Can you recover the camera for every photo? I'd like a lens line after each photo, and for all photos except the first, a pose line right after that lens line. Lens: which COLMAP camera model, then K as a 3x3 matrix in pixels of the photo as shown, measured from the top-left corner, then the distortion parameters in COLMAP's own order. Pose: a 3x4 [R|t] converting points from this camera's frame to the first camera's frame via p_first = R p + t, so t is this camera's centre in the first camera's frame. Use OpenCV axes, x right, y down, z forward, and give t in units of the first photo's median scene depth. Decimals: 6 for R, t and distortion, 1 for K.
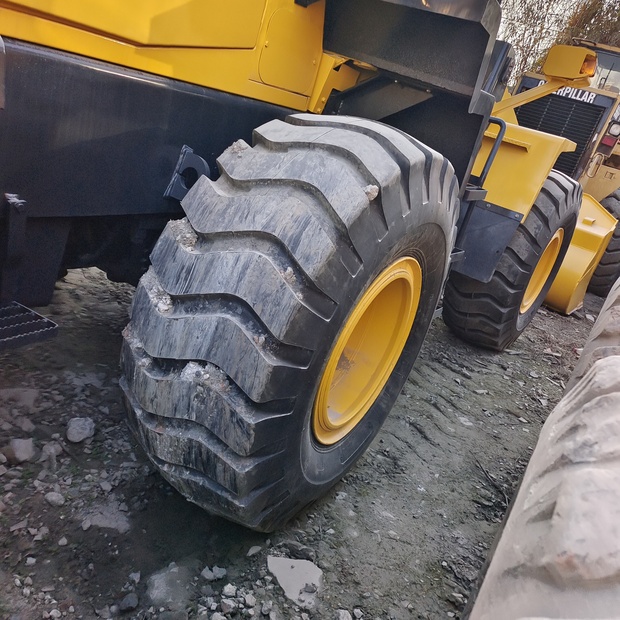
lens RADIAL K [[555.2, 0, 318.9], [0, 555.2, 311.4], [0, 0, 1]] dist [0.035127, 0.007251]
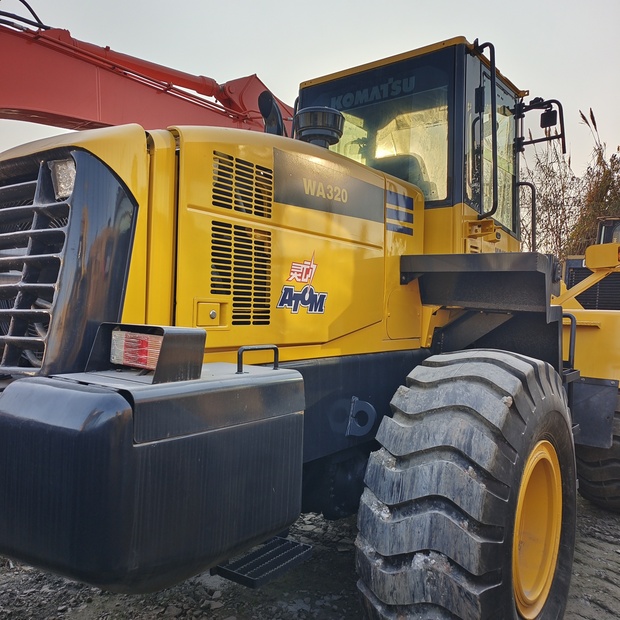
lens RADIAL K [[555.2, 0, 318.9], [0, 555.2, 311.4], [0, 0, 1]] dist [0.035127, 0.007251]
pose [[0.964671, -0.245139, -0.096525, -0.179833], [0.192731, 0.906422, -0.375838, 0.021999], [0.179625, 0.343956, 0.921645, -0.494733]]
